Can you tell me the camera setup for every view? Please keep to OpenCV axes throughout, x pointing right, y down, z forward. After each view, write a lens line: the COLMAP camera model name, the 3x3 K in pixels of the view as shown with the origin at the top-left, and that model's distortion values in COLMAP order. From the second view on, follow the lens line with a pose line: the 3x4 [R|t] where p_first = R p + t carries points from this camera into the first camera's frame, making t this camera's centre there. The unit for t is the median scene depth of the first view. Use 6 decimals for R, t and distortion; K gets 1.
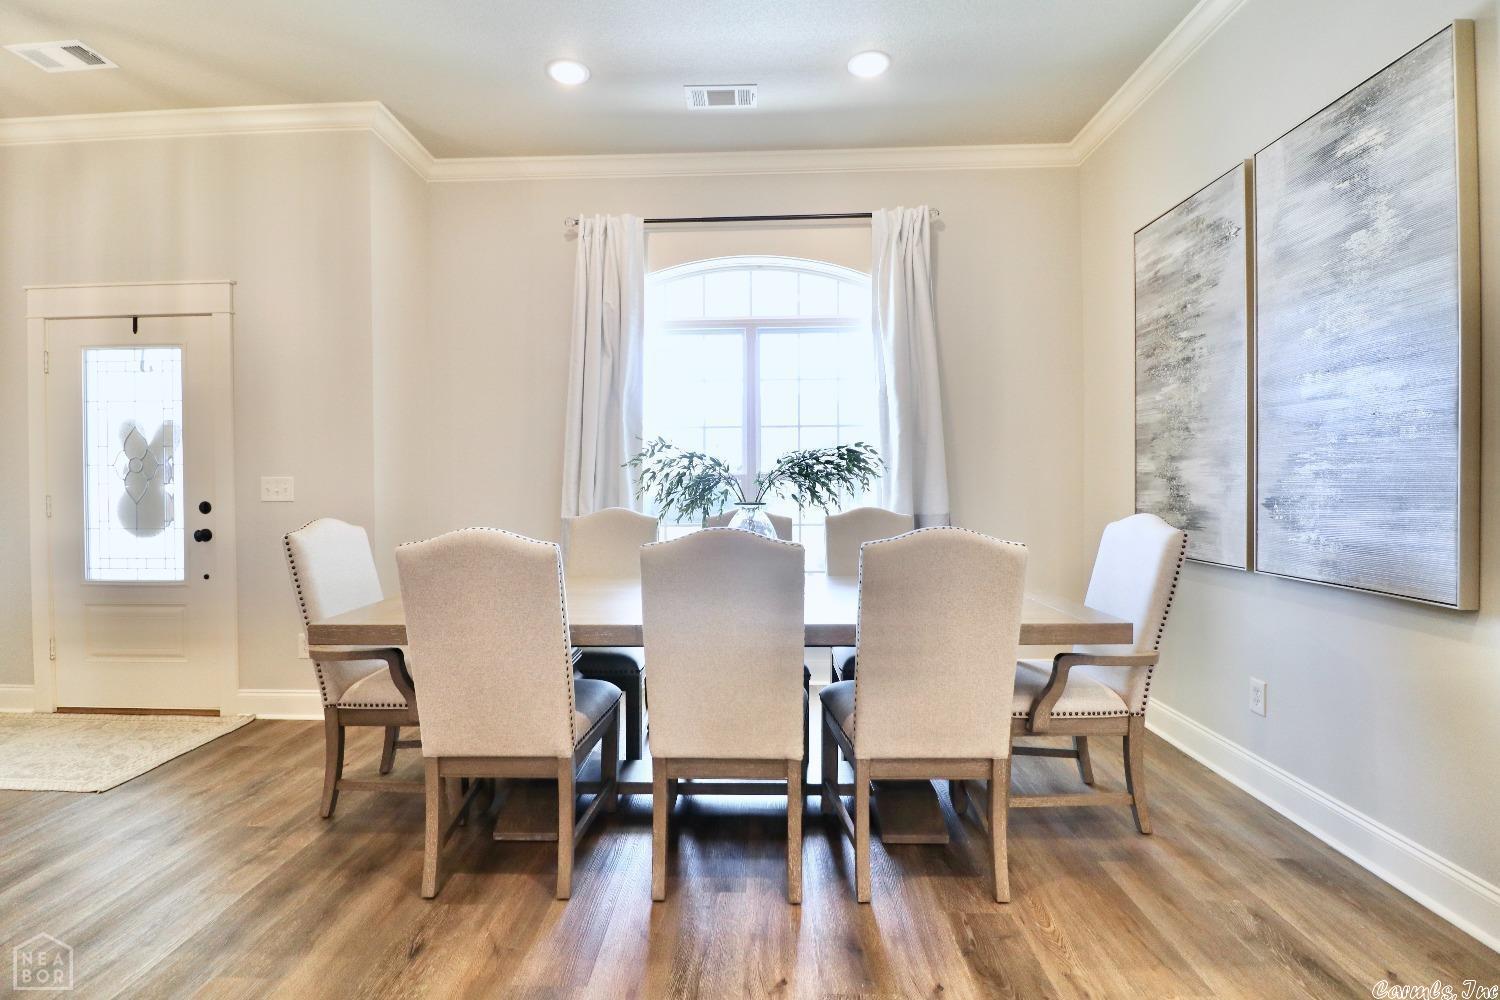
lens RADIAL K [[690.1, 0, 738.5], [0, 690.1, 491.4], [0, 0, 1]] dist [-0.002417, -0.010886]
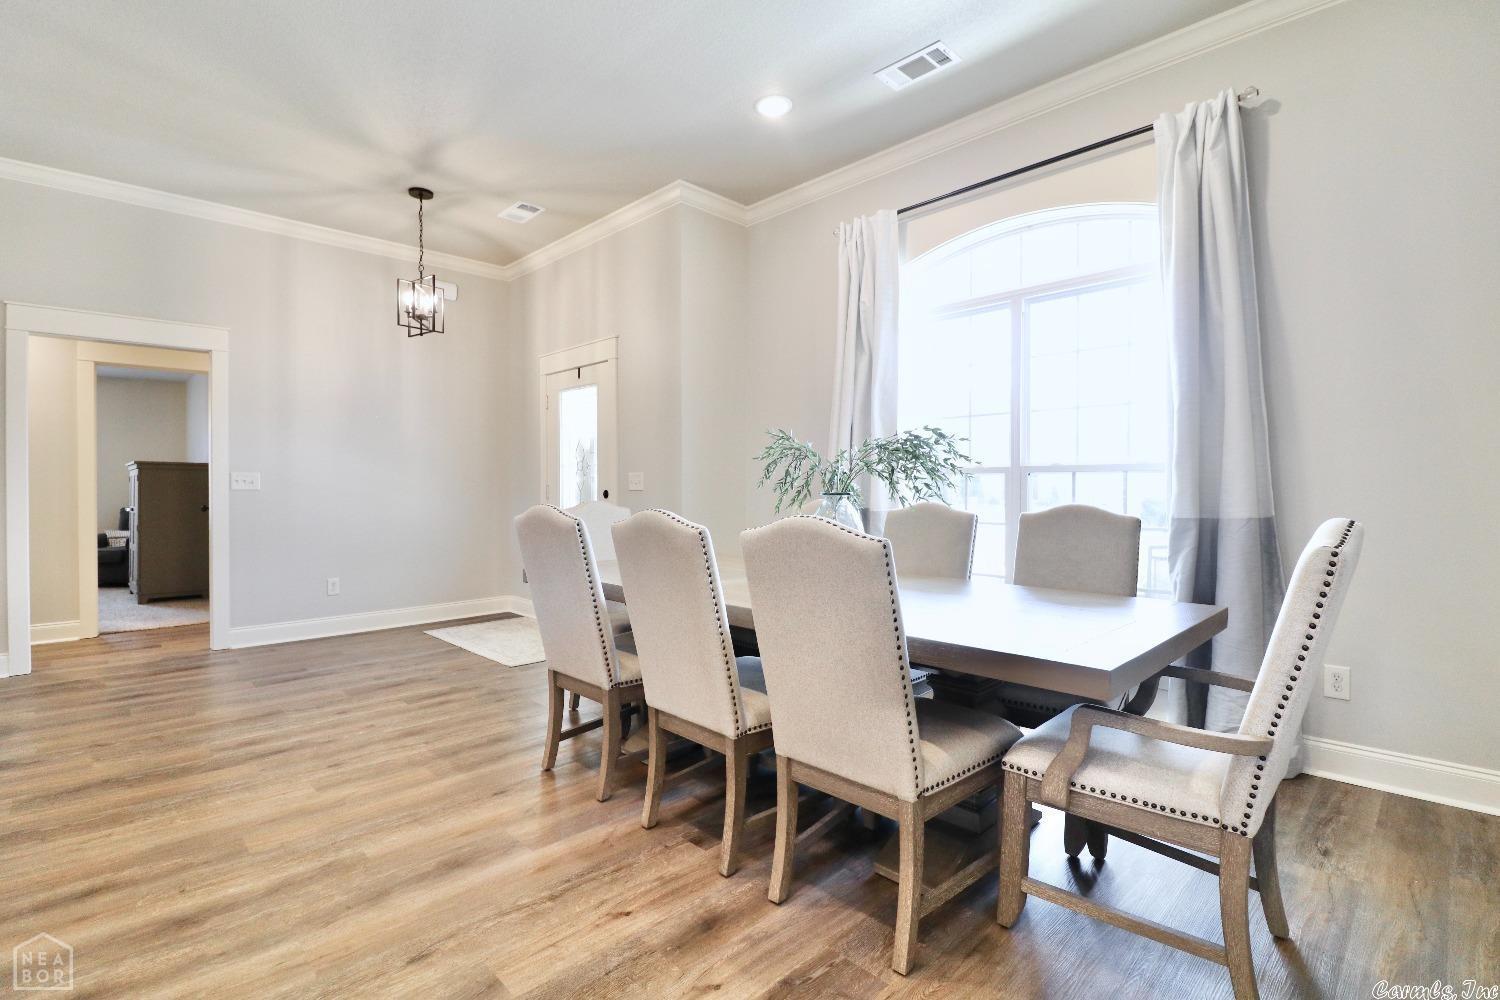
lens RADIAL K [[690.1, 0, 738.5], [0, 690.1, 491.4], [0, 0, 1]] dist [-0.002417, -0.010886]
pose [[0.720734, 0.010909, -0.693126, 0.438475], [-0.009390, 0.999938, 0.005974, 0.006890], [0.693148, 0.002203, 0.720792, 0.142123]]
